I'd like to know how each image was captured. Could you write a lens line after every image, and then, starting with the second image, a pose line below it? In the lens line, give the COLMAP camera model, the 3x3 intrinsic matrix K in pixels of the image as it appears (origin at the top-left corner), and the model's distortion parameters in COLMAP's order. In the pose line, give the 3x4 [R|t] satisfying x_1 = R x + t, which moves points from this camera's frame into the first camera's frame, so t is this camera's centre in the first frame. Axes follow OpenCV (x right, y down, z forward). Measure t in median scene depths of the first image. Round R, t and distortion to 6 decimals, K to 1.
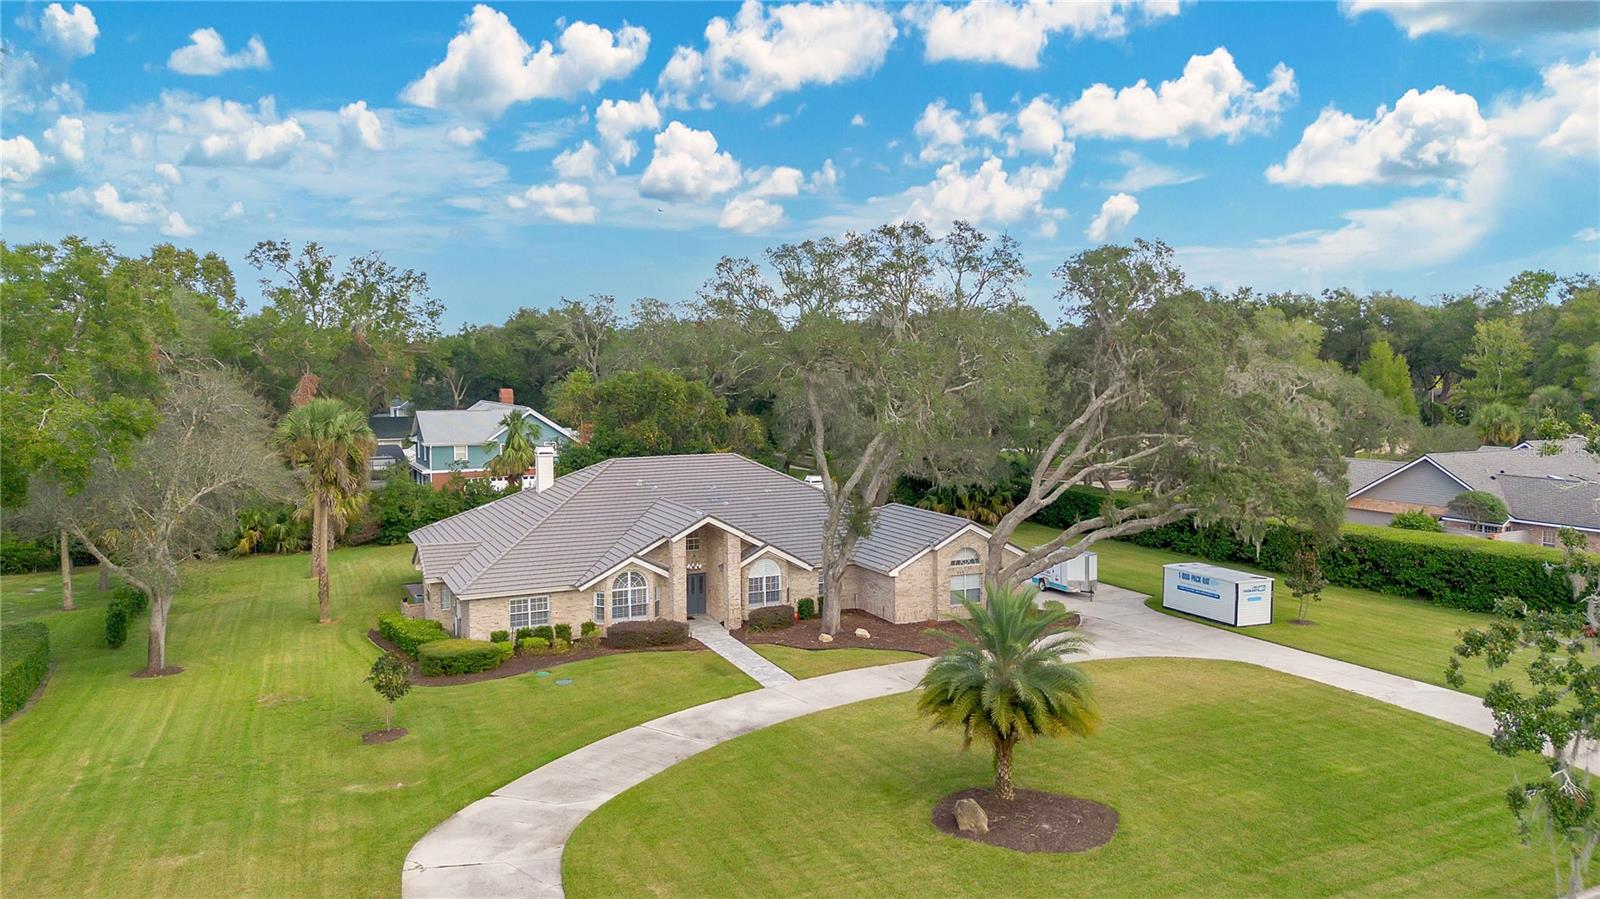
lens RADIAL K [[1112.7, 0, 812.8], [0, 1112.7, 529.0], [0, 0, 1]] dist [0.004740, -0.001567]
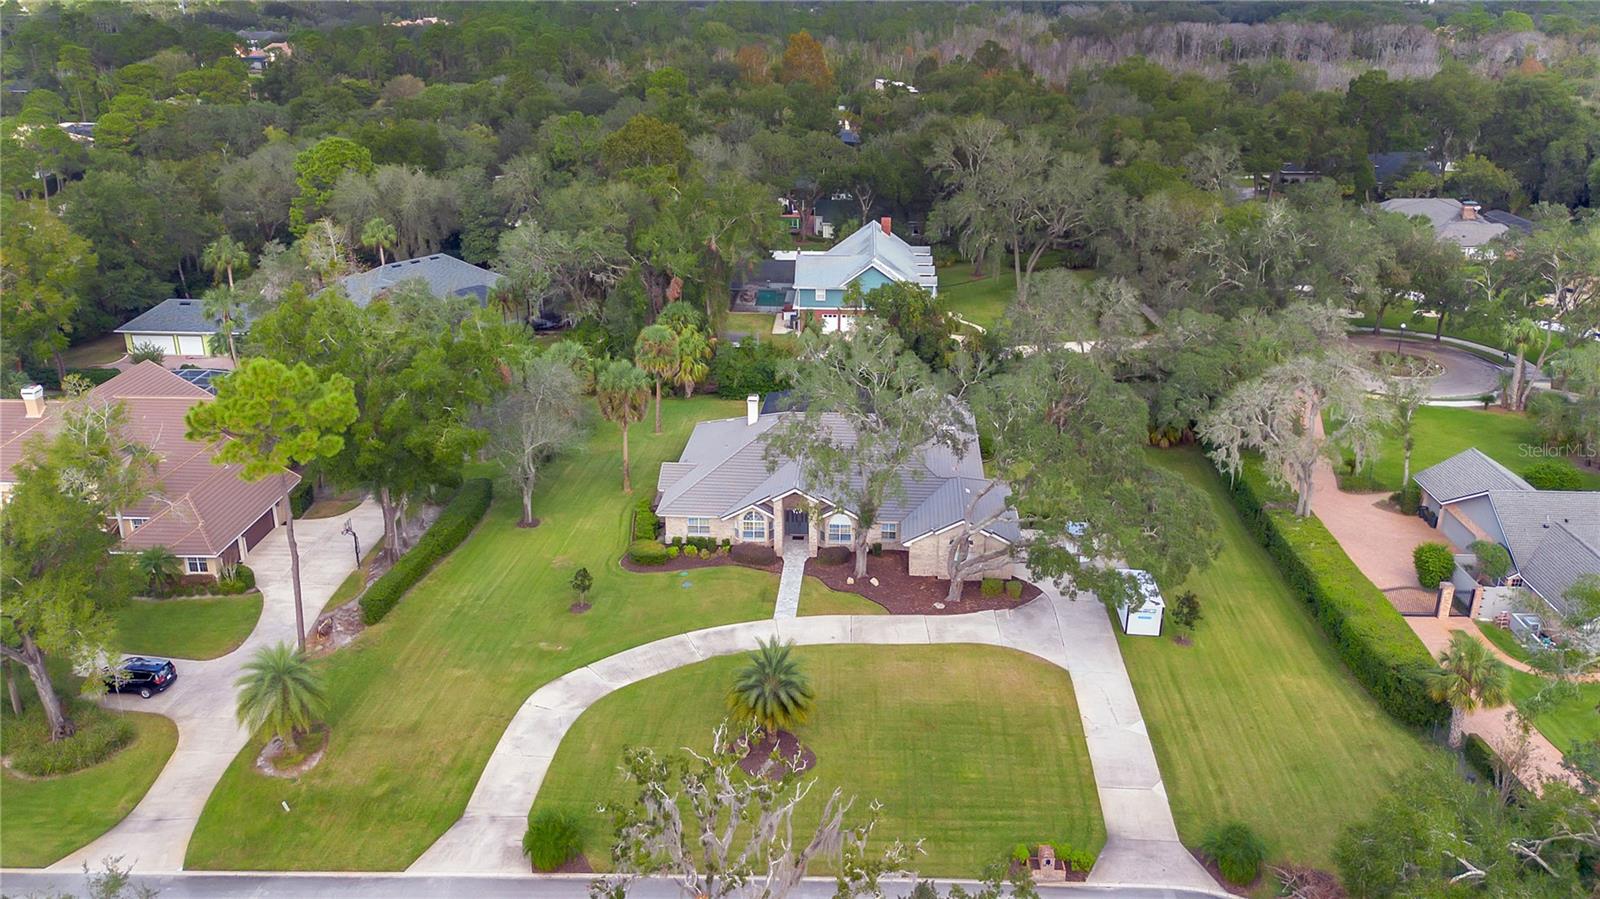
lens RADIAL K [[1193.9, 0, 861.7], [0, 1193.9, 449.1], [0, 0, 1]] dist [0.031197, -0.000736]
pose [[0.875478, 0.184524, -0.446642, 0.796021], [-0.062138, 0.959542, 0.274622, -0.583239], [0.479246, -0.212672, 0.851524, -0.429965]]
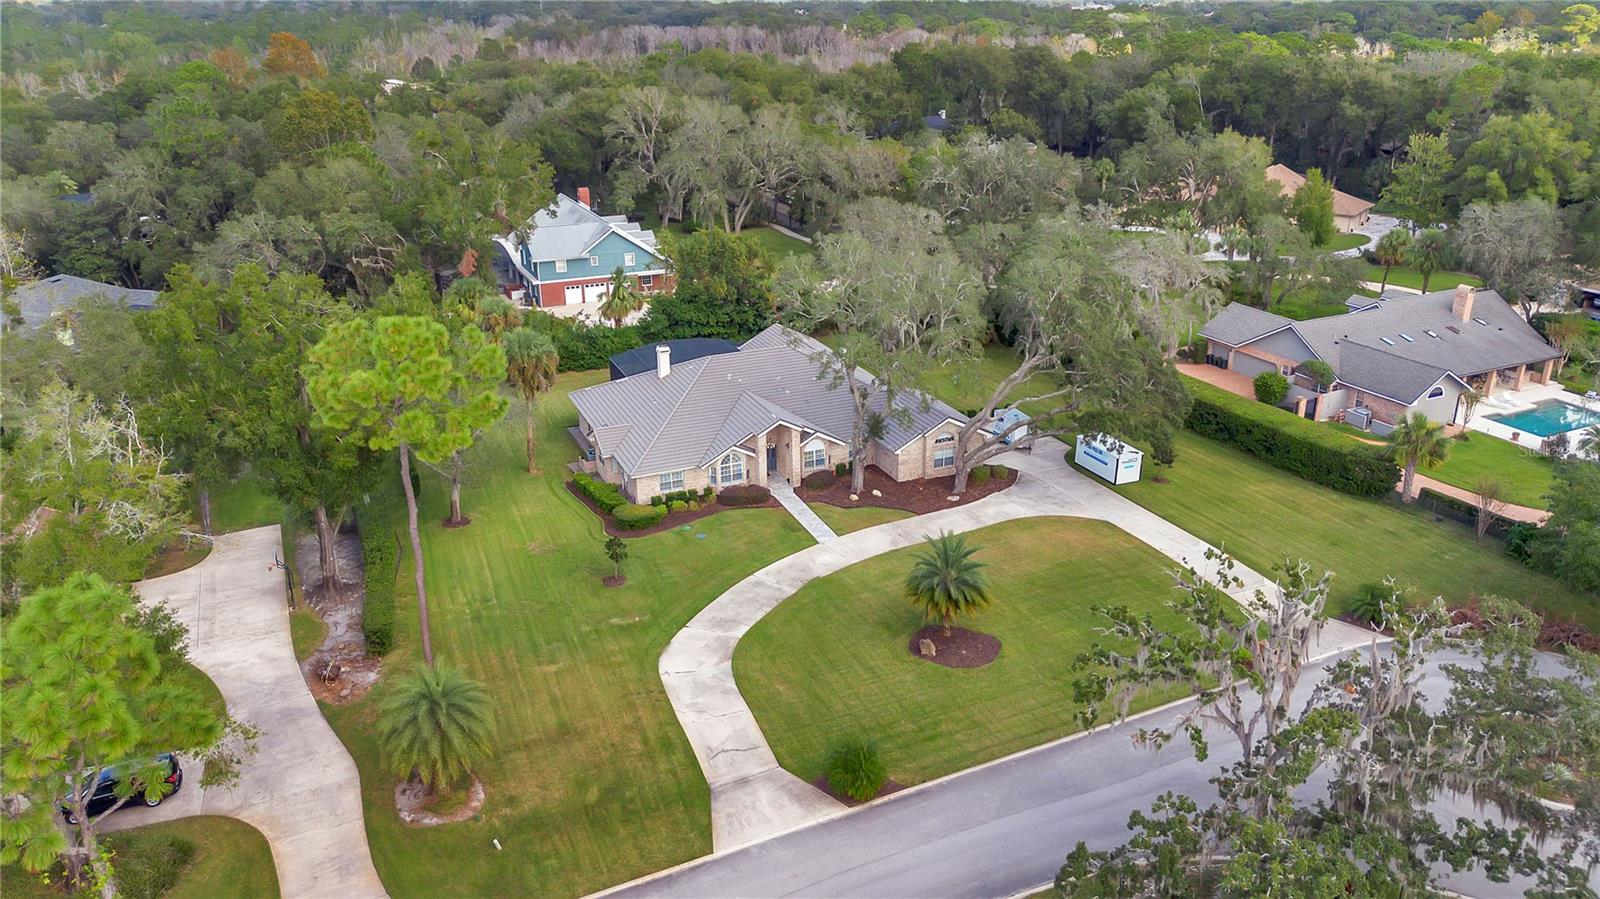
lens RADIAL K [[1153.6, 0, 800.0], [0, 1153.6, 449.5], [0, 0, 1]] dist [0.002080, -0.001577]
pose [[0.999711, 0.006411, -0.023170, -0.030291], [-0.000217, 0.966154, 0.257965, -0.423831], [0.024040, -0.257885, 0.965877, -0.636574]]
